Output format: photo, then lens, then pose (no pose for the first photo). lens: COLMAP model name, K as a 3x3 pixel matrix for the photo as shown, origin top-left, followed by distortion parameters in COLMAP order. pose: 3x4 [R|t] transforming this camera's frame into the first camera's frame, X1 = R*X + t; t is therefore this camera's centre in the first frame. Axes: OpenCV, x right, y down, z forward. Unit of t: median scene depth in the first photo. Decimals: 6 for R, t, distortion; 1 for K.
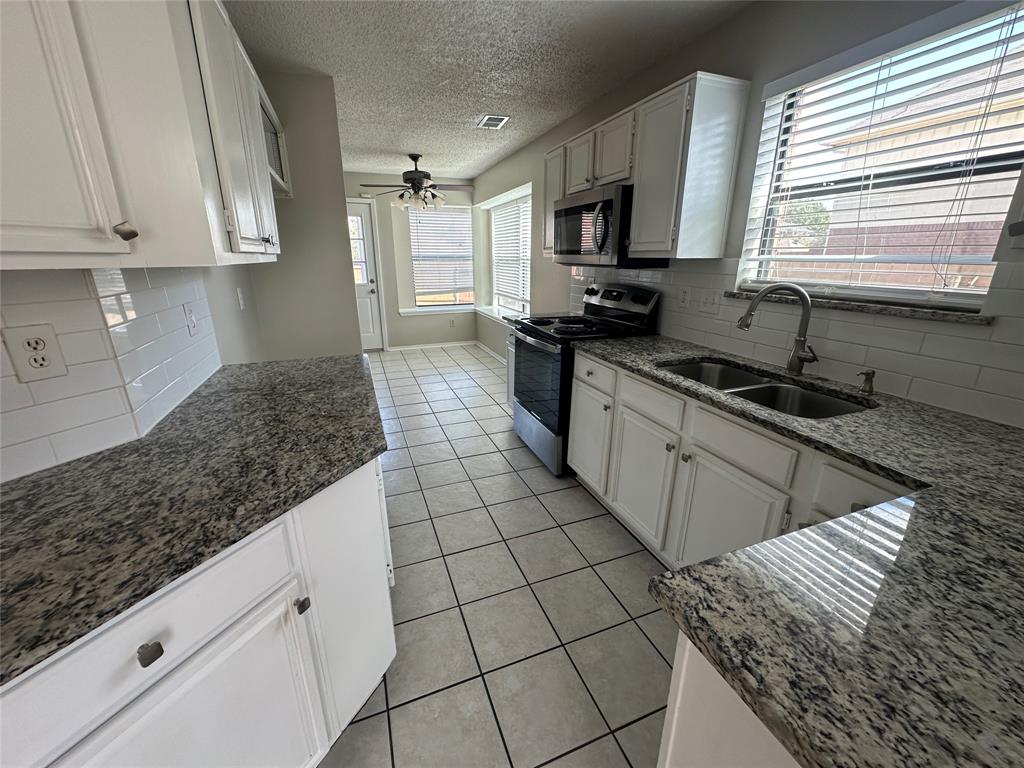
lens RADIAL K [[410.6, 0, 515.0], [0, 410.6, 385.9], [0, 0, 1]] dist [-0.003381, -0.000216]
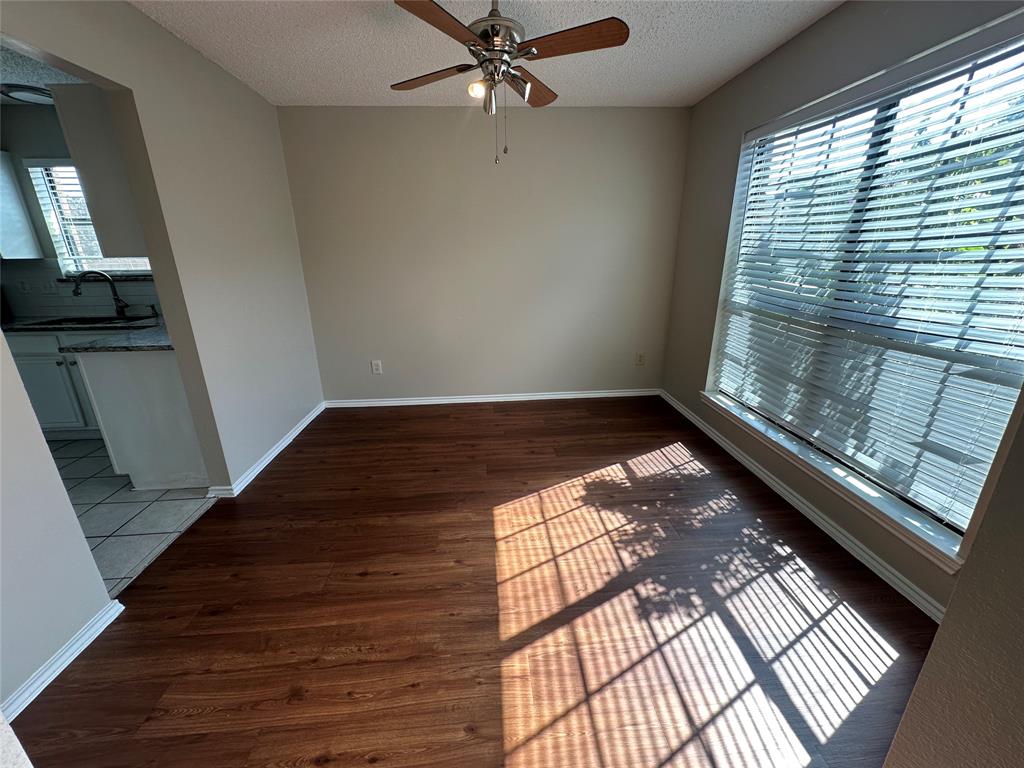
lens RADIAL K [[410.6, 0, 516.8], [0, 410.6, 380.3], [0, 0, 1]] dist [-0.003381, -0.000216]
pose [[0.293802, -0.301276, 0.907146, -0.591479], [0.296981, 0.930834, 0.212958, 0.371578], [-0.908561, 0.206838, 0.362954, -1.268514]]
